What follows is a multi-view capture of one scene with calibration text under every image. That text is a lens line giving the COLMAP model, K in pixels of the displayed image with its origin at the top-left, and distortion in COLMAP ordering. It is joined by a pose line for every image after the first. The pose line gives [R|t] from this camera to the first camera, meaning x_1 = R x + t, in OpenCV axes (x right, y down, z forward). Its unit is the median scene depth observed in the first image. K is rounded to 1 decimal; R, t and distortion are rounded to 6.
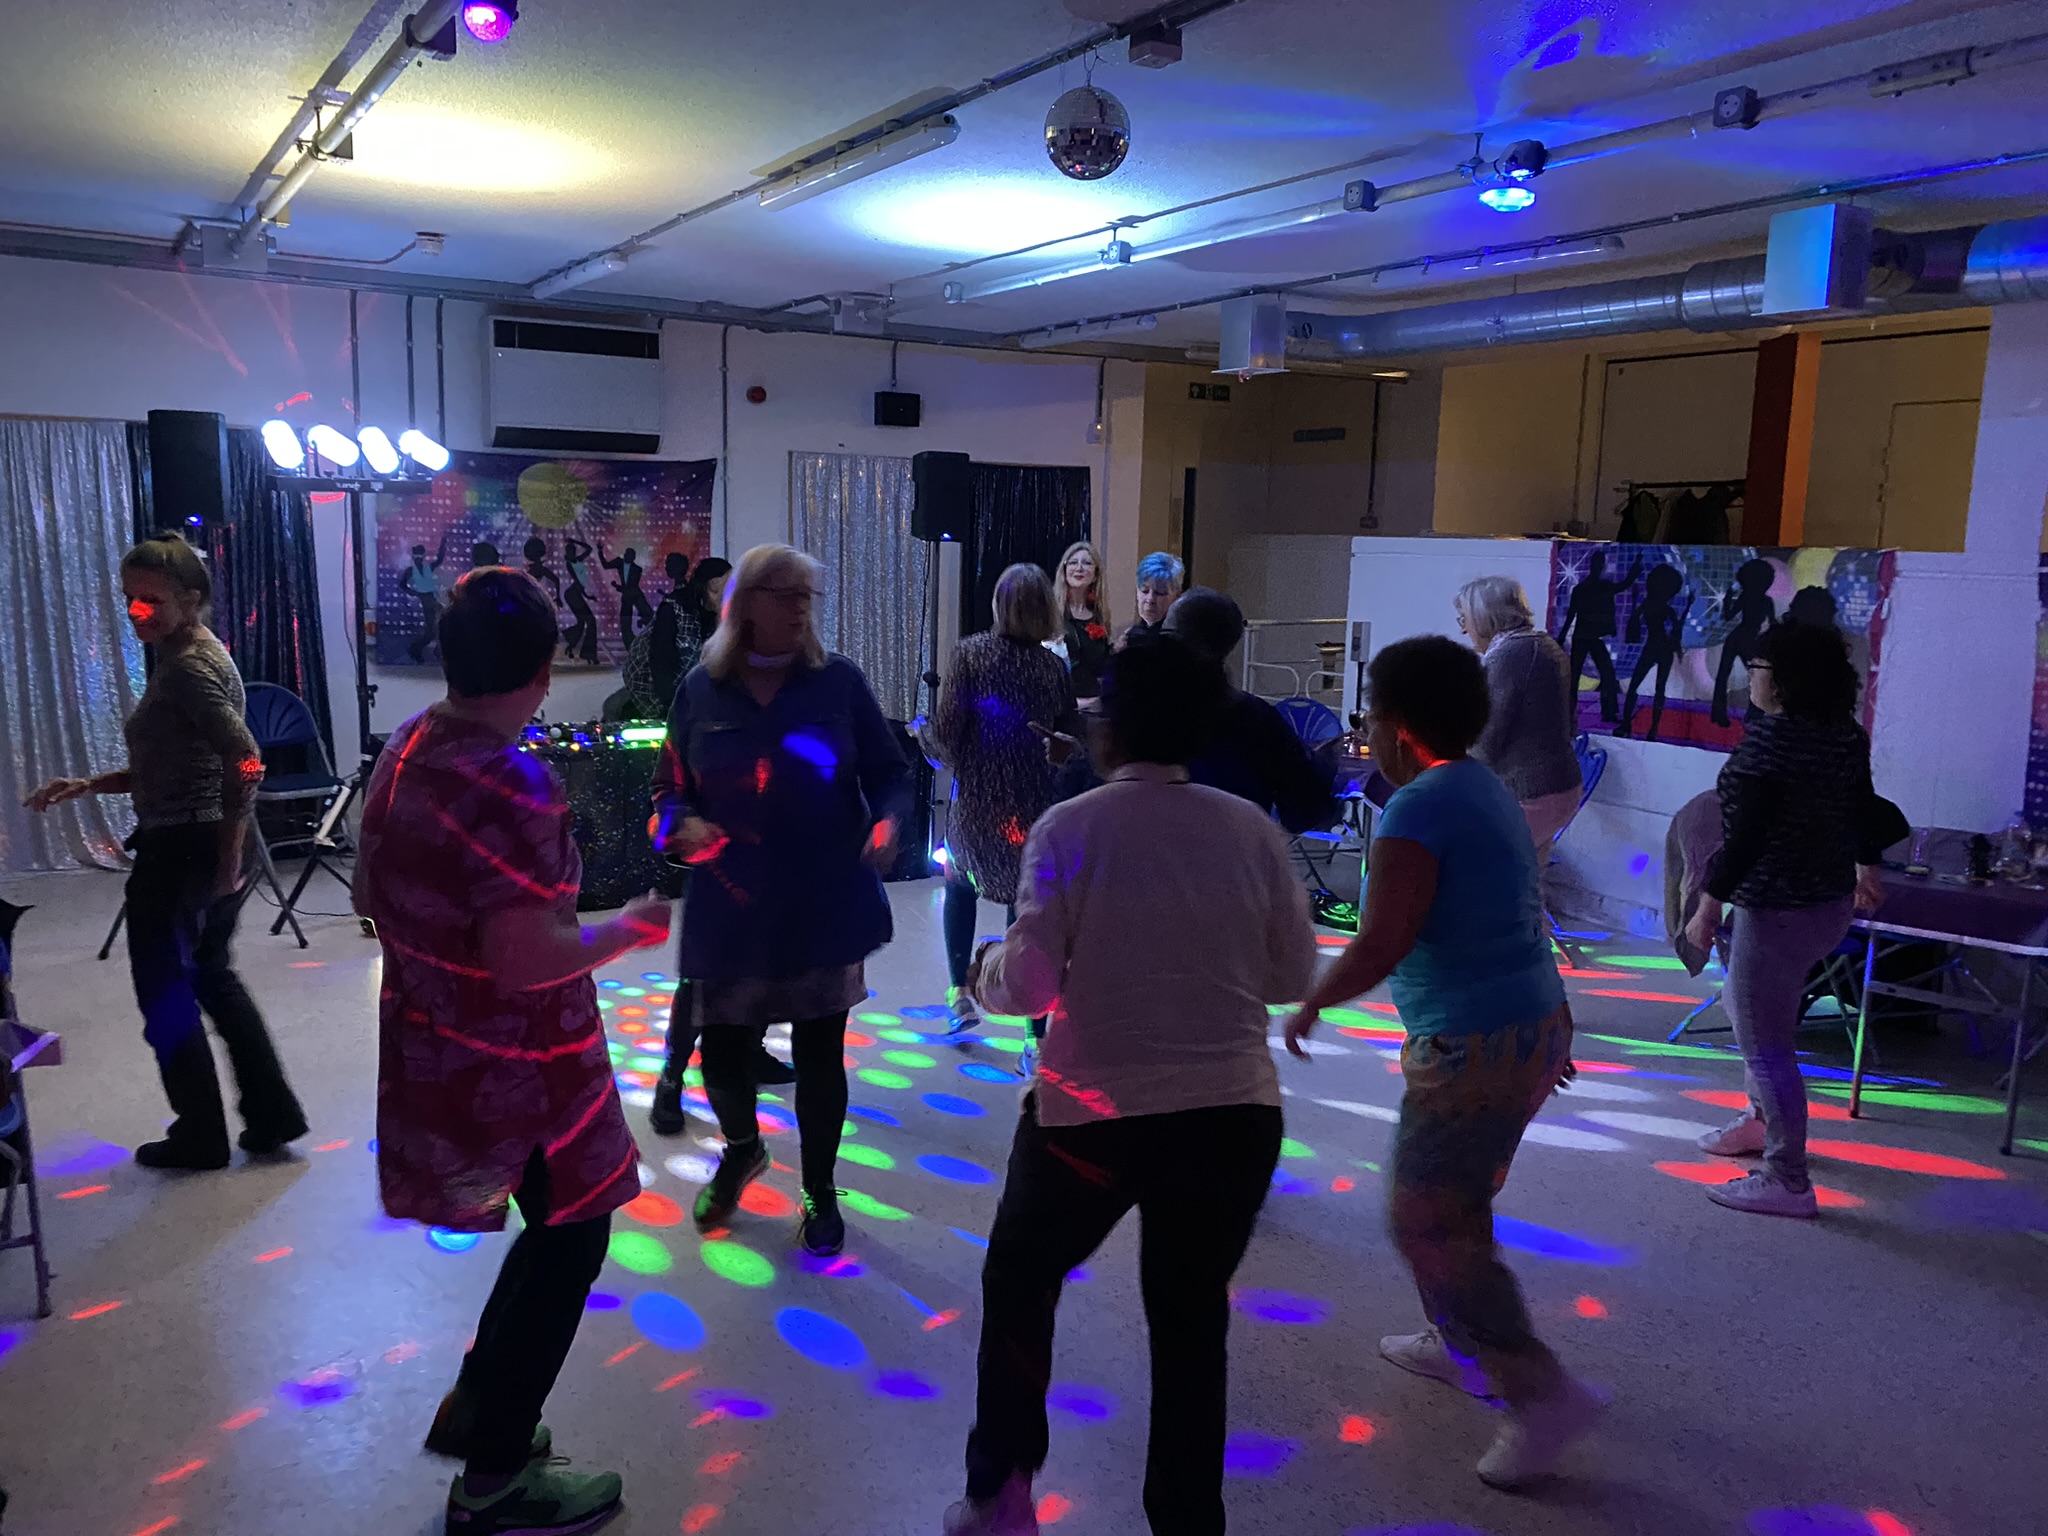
lens RADIAL K [[1558.4, 0, 1010.7], [0, 1558.4, 761.2], [0, 0, 1]] dist [0.040389, -0.051219]
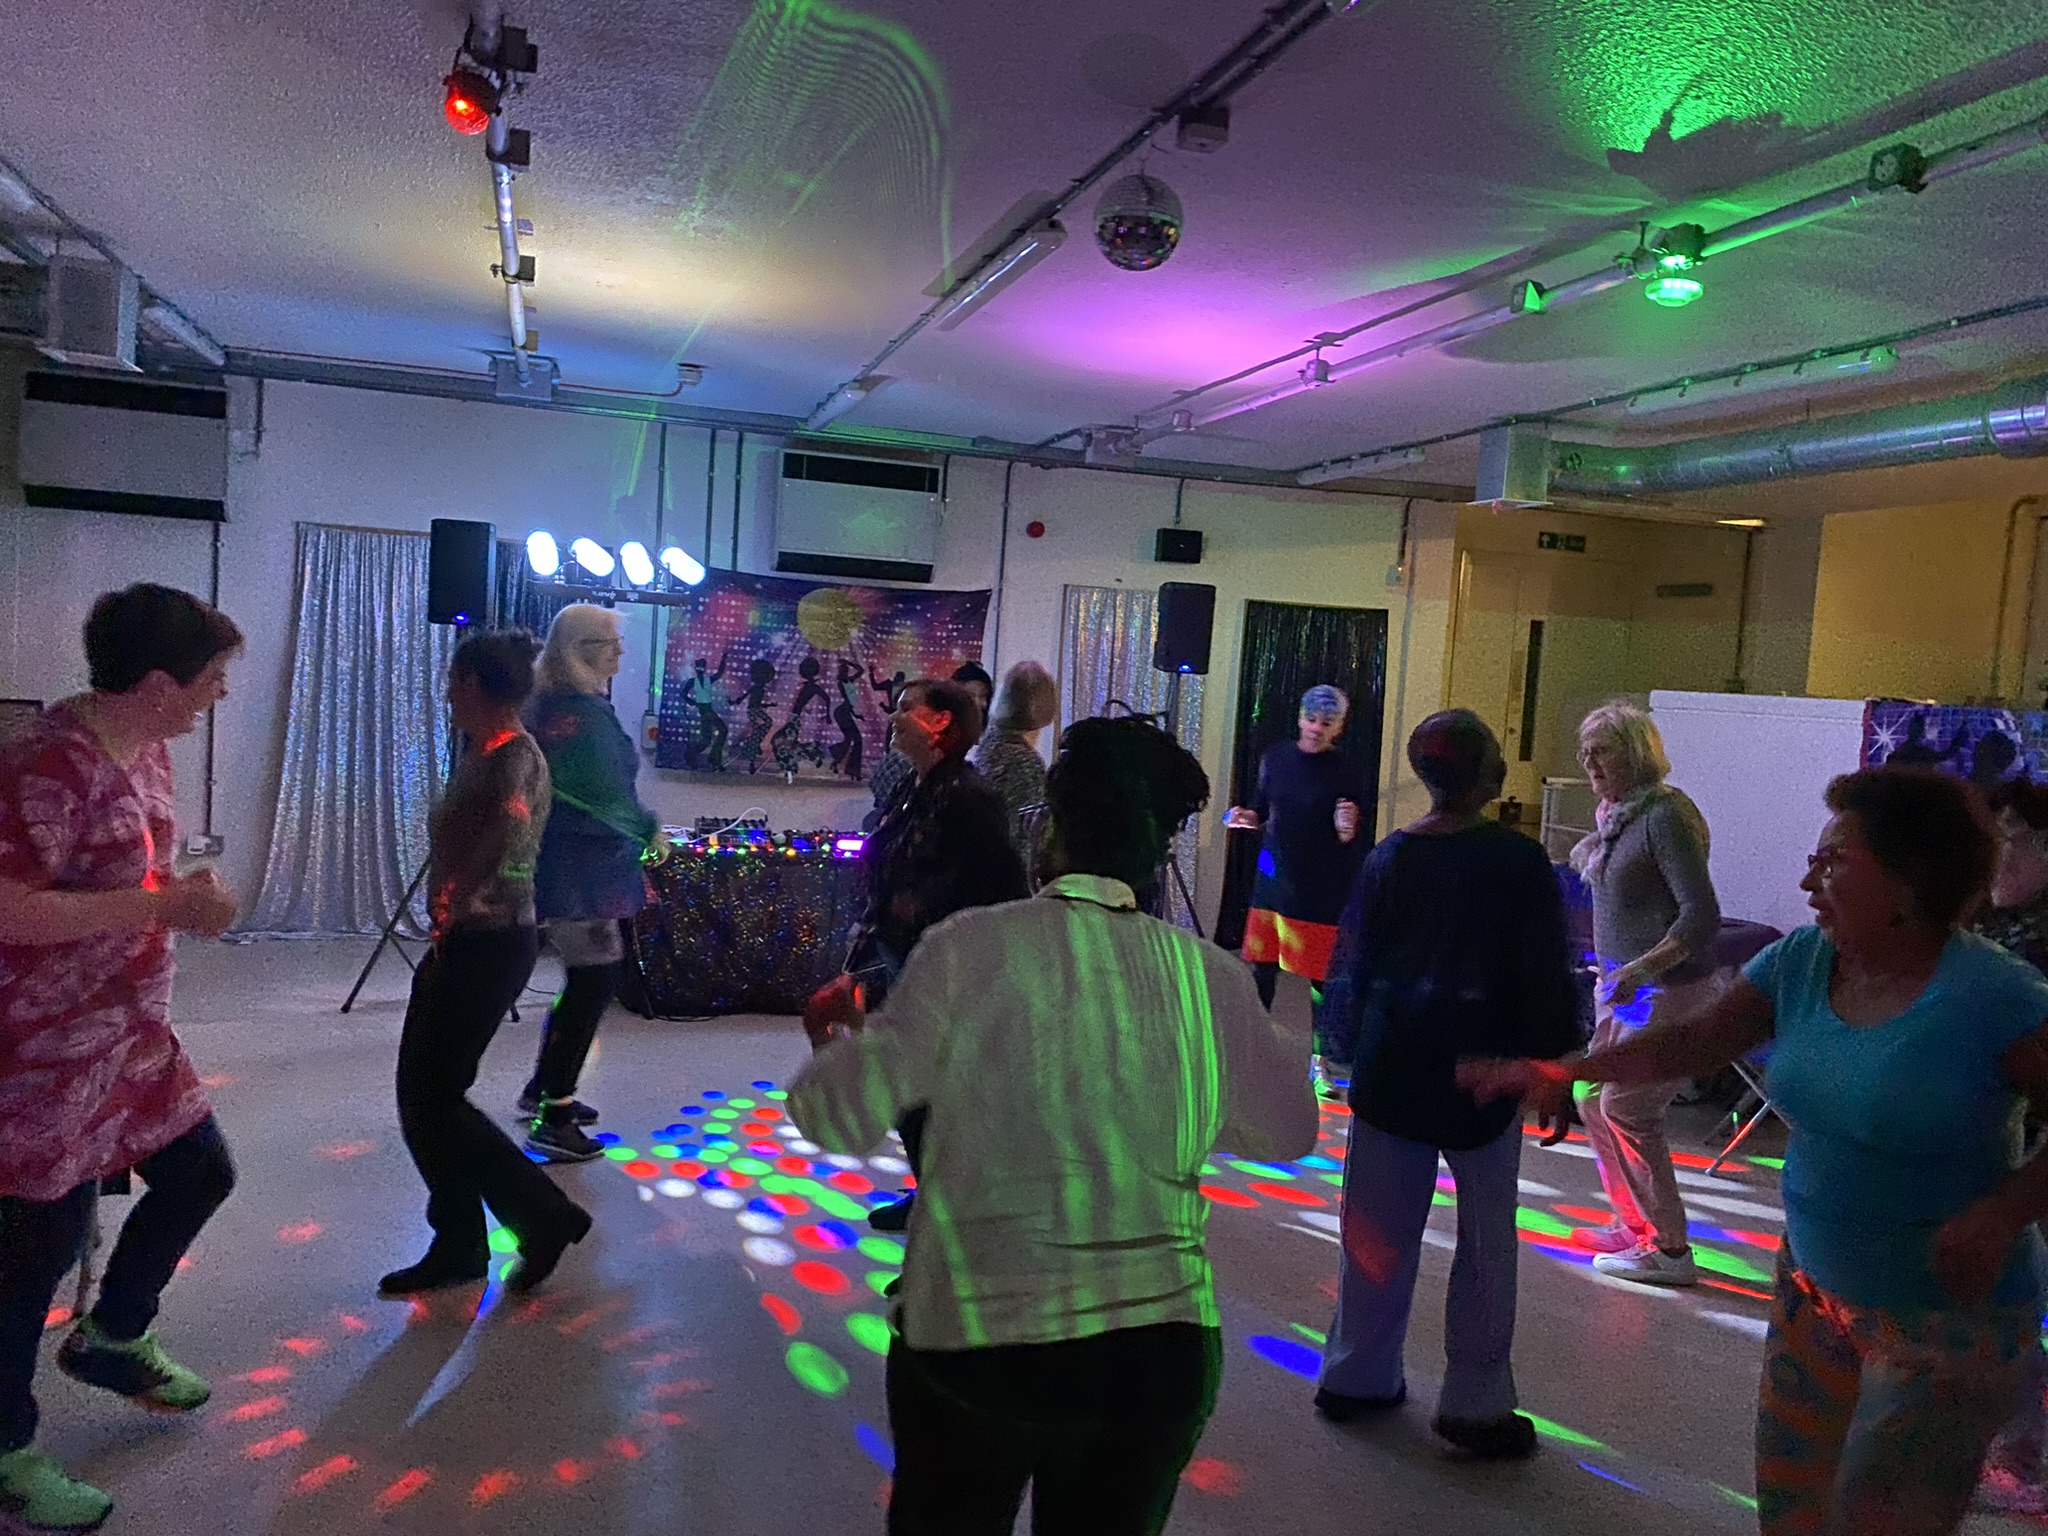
lens RADIAL K [[1558.4, 0, 1012.7], [0, 1558.4, 775.4], [0, 0, 1]] dist [0.040389, -0.051219]
pose [[0.962734, 0.058535, -0.264038, 0.121804], [-0.082327, 0.993393, -0.079952, 0.009294], [0.257614, 0.098710, 0.961193, 0.044232]]
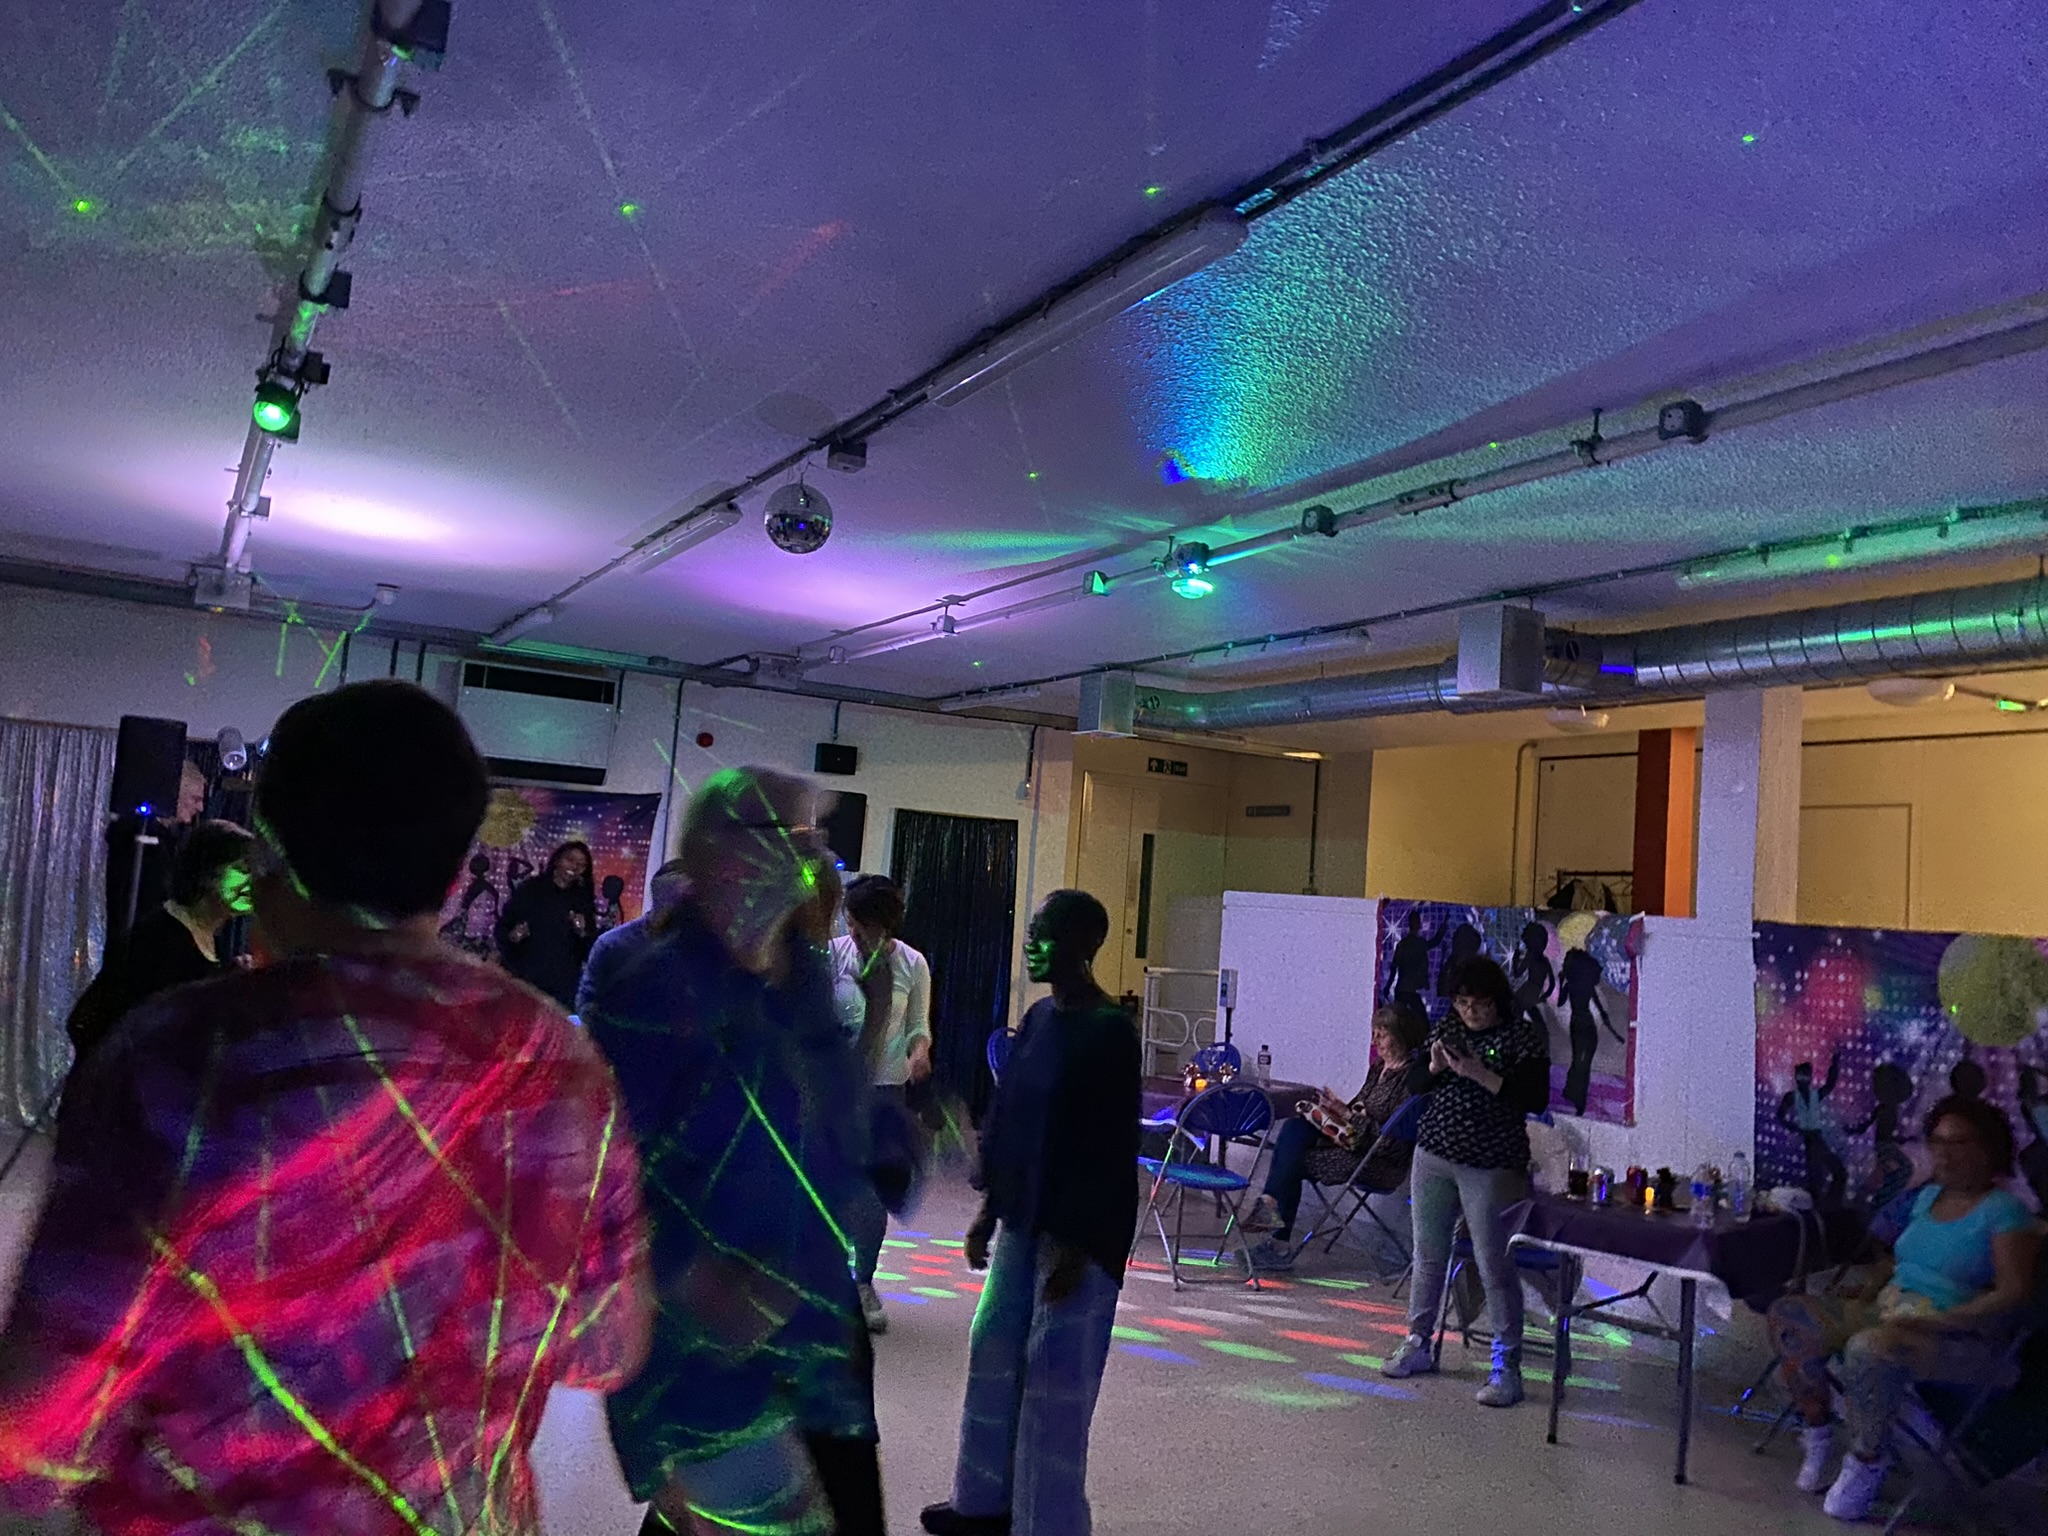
lens RADIAL K [[1558.4, 0, 1013.4], [0, 1558.4, 764.1], [0, 0, 1]] dist [0.040389, -0.051219]
pose [[0.997210, 0.048450, -0.056793, 0.149365], [-0.060582, 0.969750, -0.236464, 0.039373], [0.043618, 0.239245, 0.969979, -0.083345]]
